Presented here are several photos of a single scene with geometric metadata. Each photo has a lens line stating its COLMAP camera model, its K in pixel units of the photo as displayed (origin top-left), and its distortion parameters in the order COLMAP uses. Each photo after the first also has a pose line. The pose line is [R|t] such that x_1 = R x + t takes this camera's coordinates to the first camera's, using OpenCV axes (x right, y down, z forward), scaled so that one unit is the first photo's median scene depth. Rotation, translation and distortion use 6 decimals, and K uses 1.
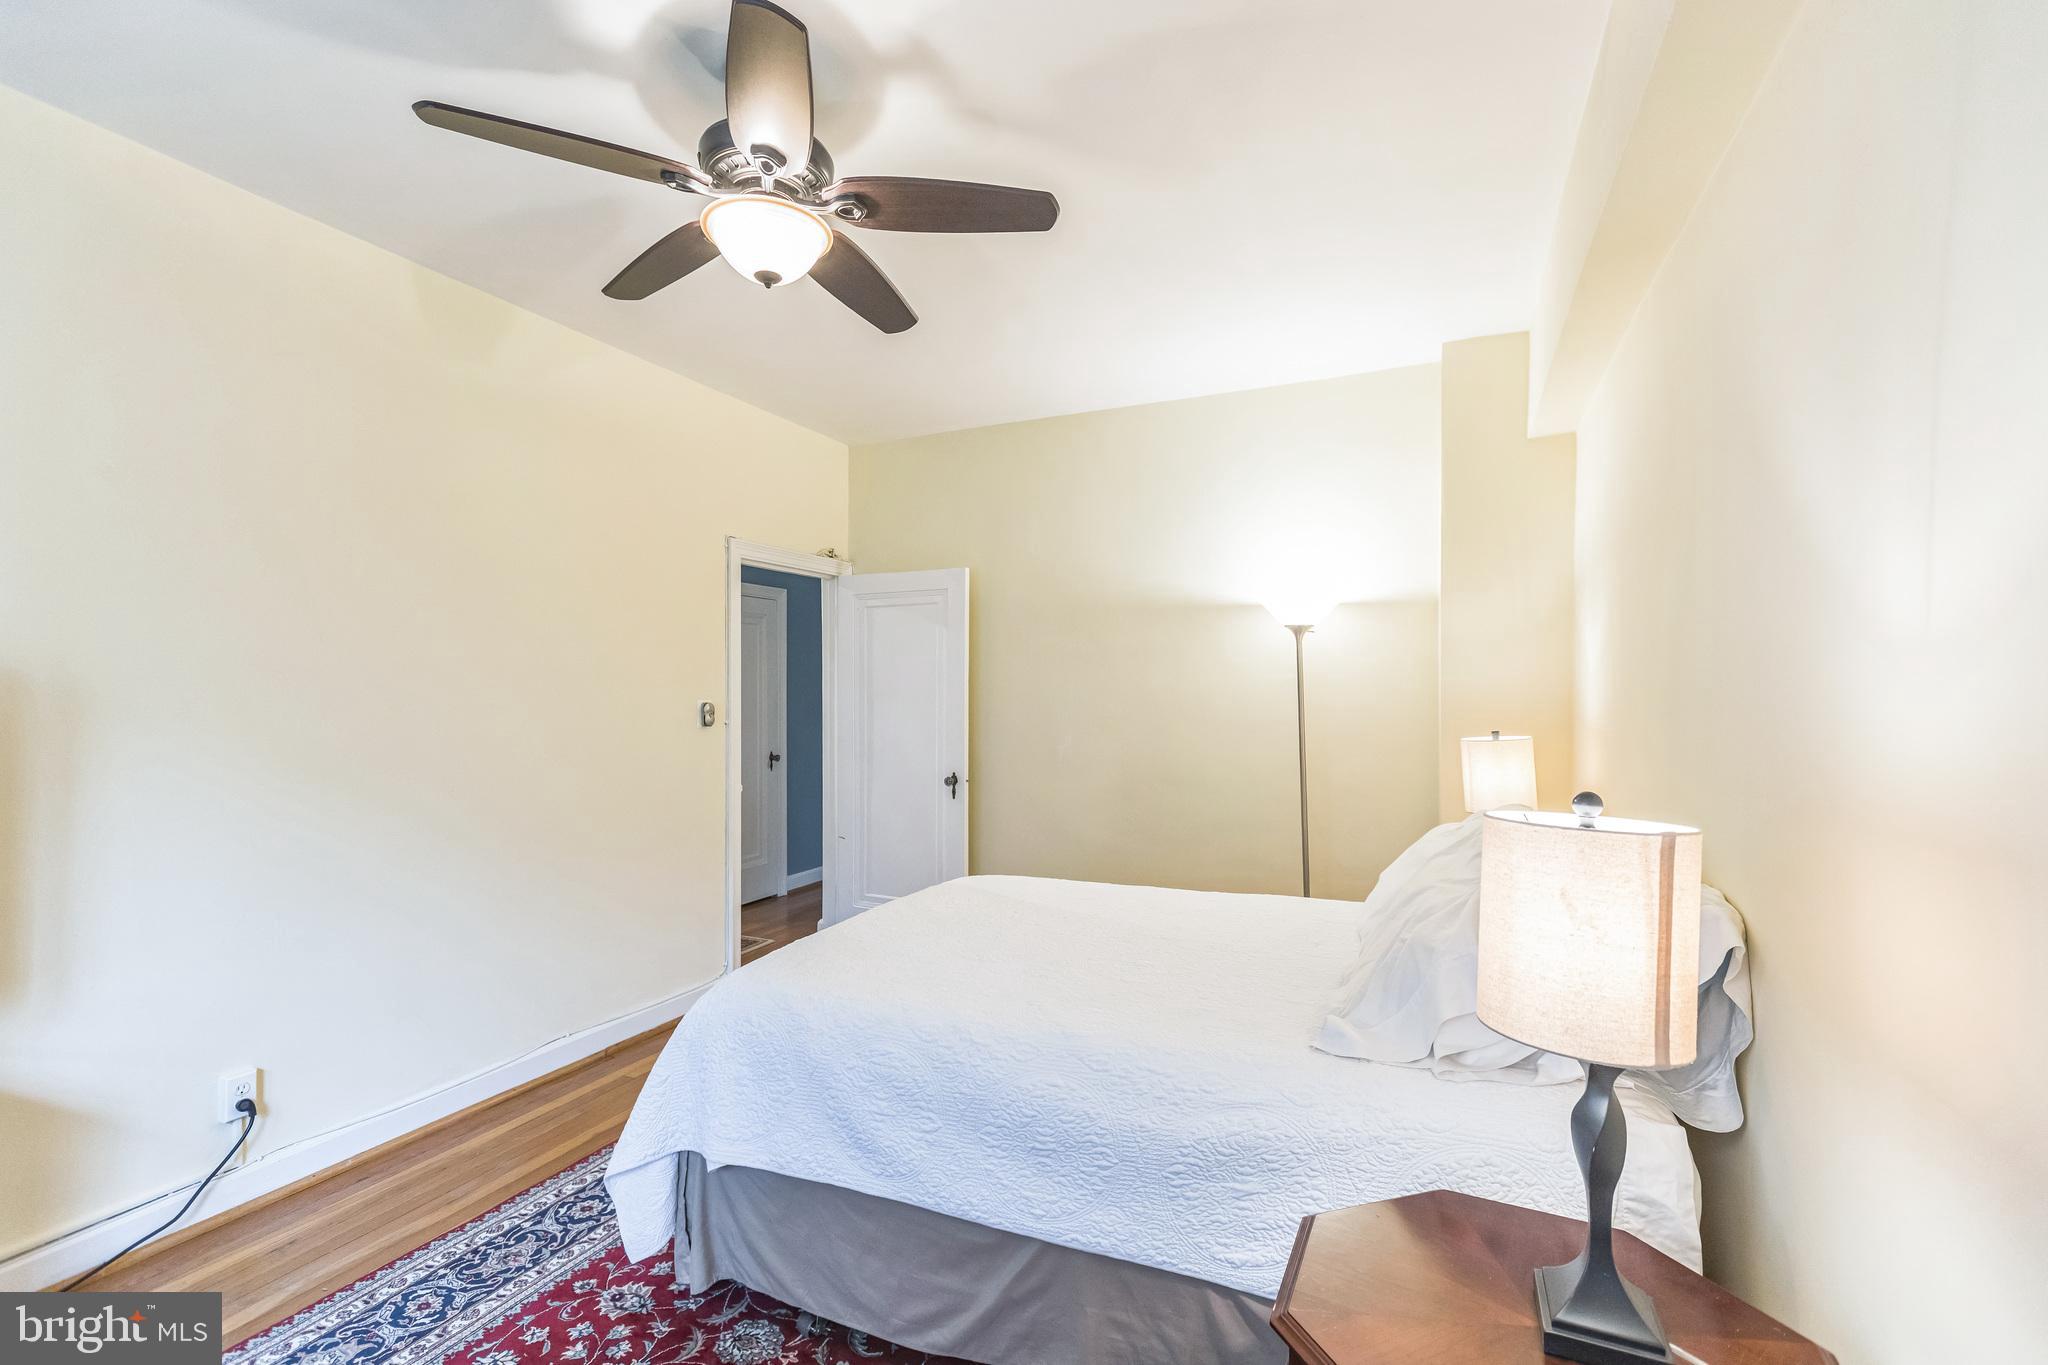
lens RADIAL K [[919.5, 0, 1018.3], [0, 919.5, 697.2], [0, 0, 1]] dist [0.016263, -0.002368]
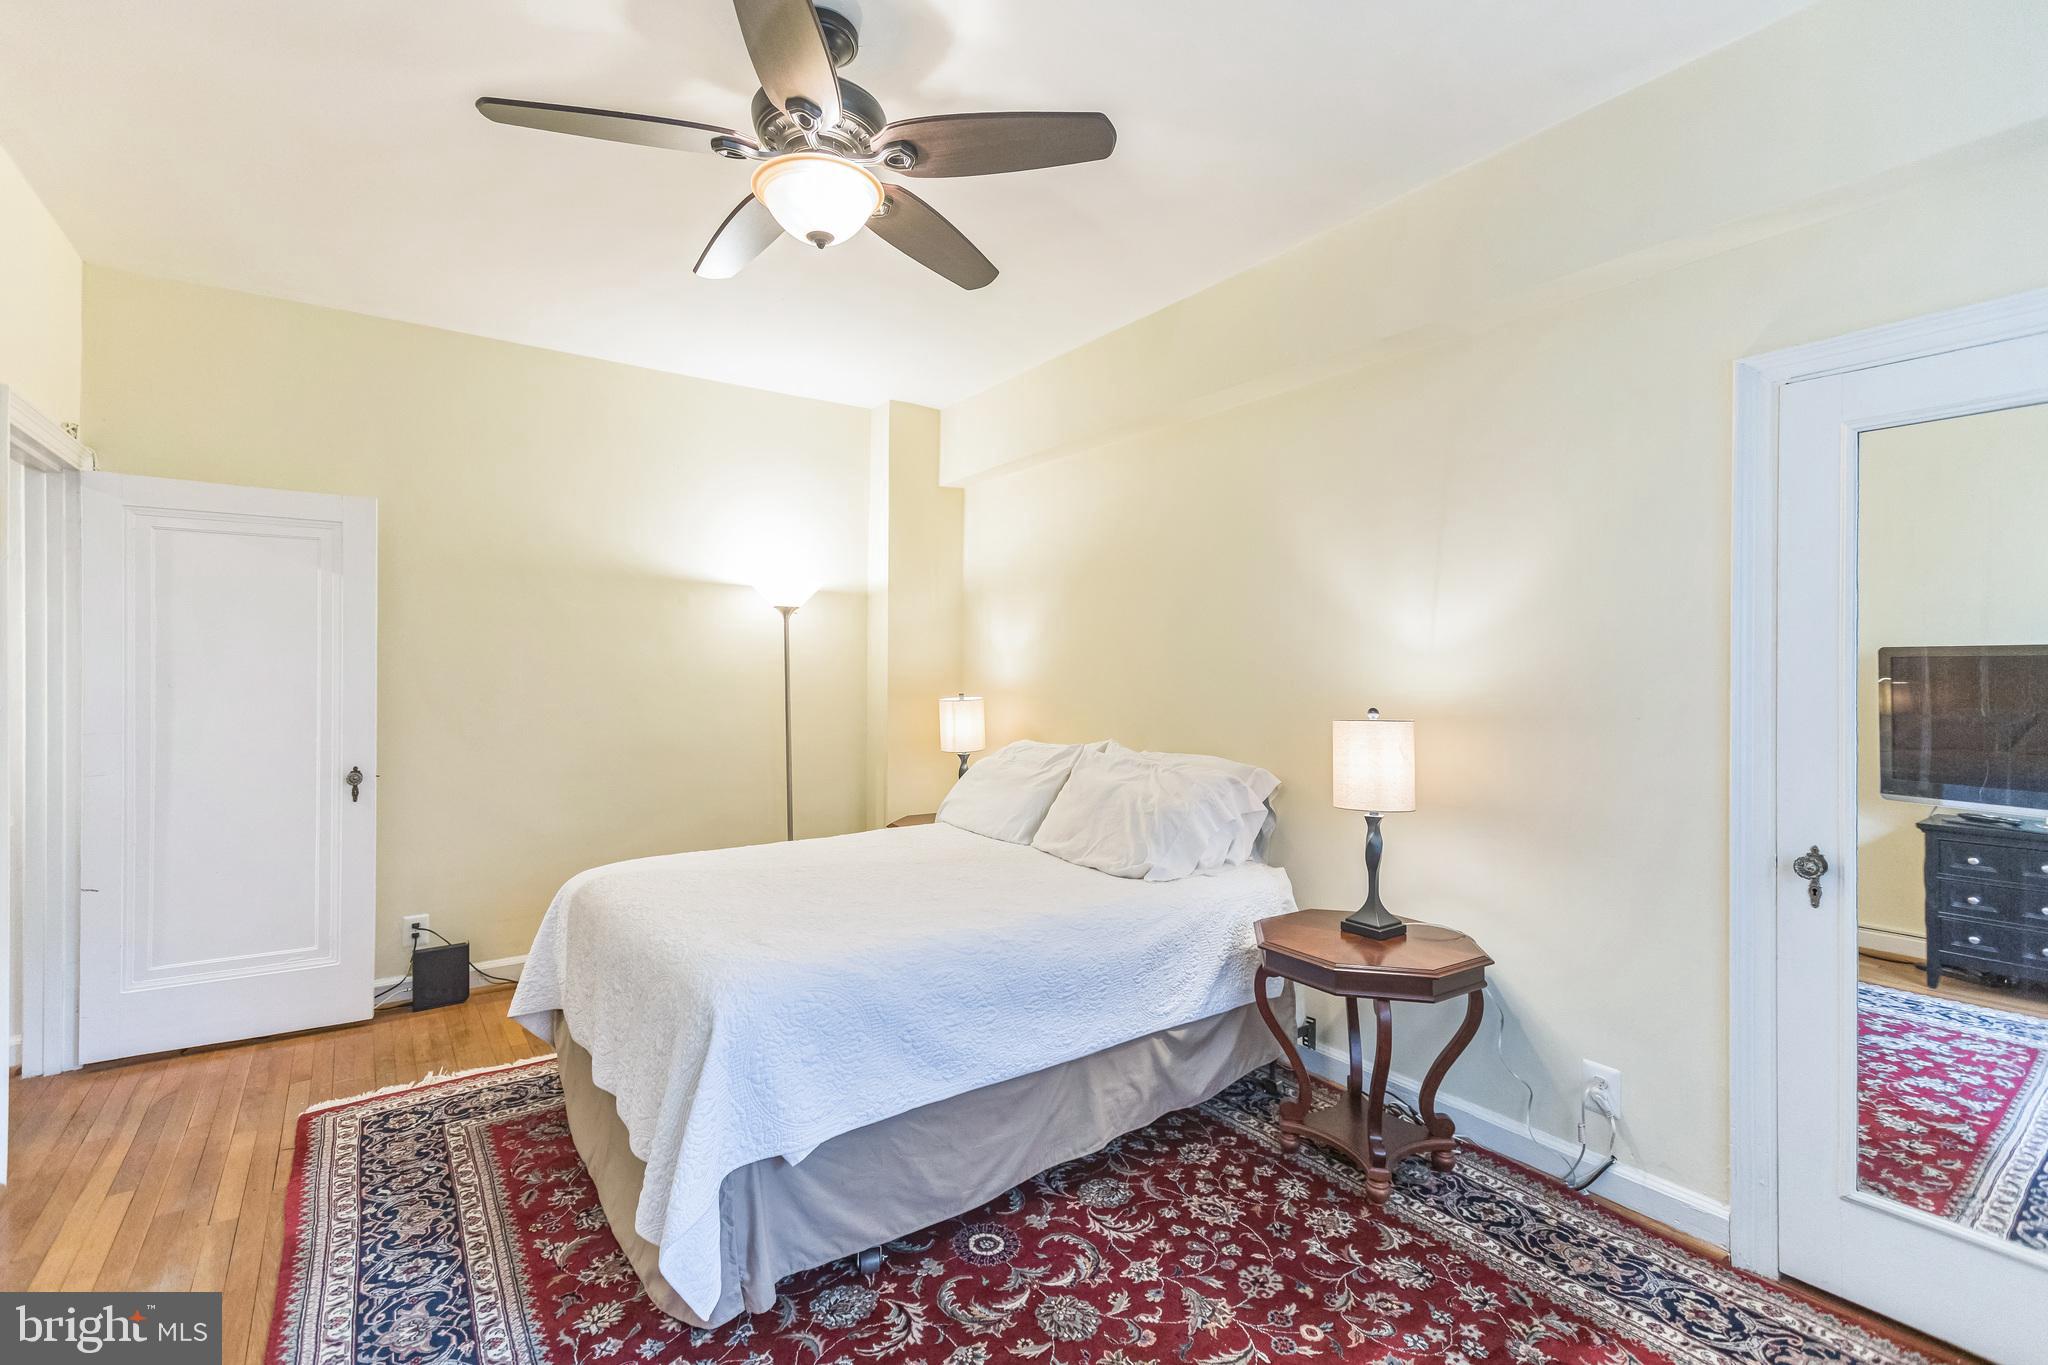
lens RADIAL K [[919.5, 0, 1003.3], [0, 919.5, 679.0], [0, 0, 1]] dist [0.016263, -0.002368]
pose [[0.508476, -0.006513, 0.861052, -1.024828], [-0.002179, 0.999958, 0.008850, 0.004176], [-0.861073, -0.006376, 0.508441, 0.329520]]
